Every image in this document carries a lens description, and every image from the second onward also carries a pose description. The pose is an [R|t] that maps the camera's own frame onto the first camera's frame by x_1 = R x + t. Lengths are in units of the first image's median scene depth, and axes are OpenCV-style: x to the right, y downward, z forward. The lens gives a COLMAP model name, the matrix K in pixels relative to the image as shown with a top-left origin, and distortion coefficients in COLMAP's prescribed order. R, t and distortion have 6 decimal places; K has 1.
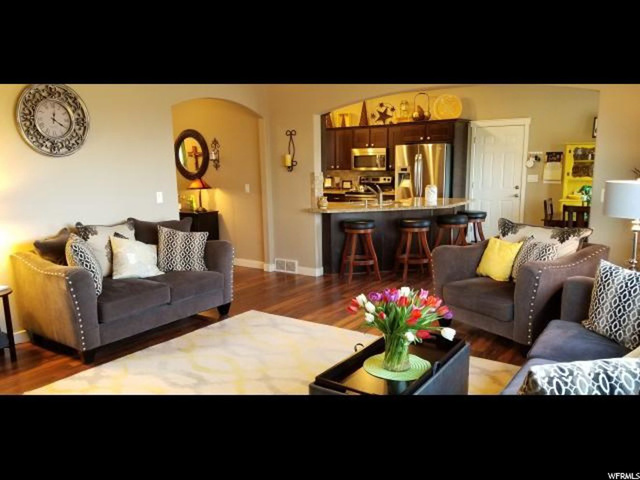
lens RADIAL K [[497.4, 0, 320.0], [0, 497.4, 240.0], [0, 0, 1]] dist [0.198397, 0.000034]
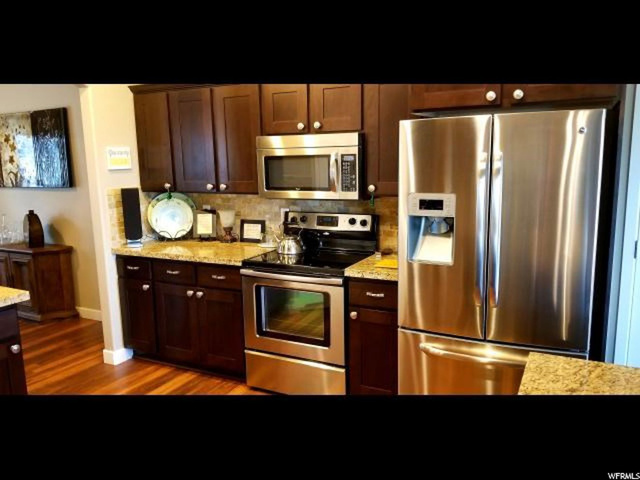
lens RADIAL K [[497.4, 0, 320.0], [0, 497.4, 240.0], [0, 0, 1]] dist [0.198397, 0.000034]
pose [[0.992475, -0.024937, 0.119883, 0.062508], [0.024886, 0.999688, 0.001920, -0.108762], [-0.119893, 0.001078, 0.992786, 0.643893]]
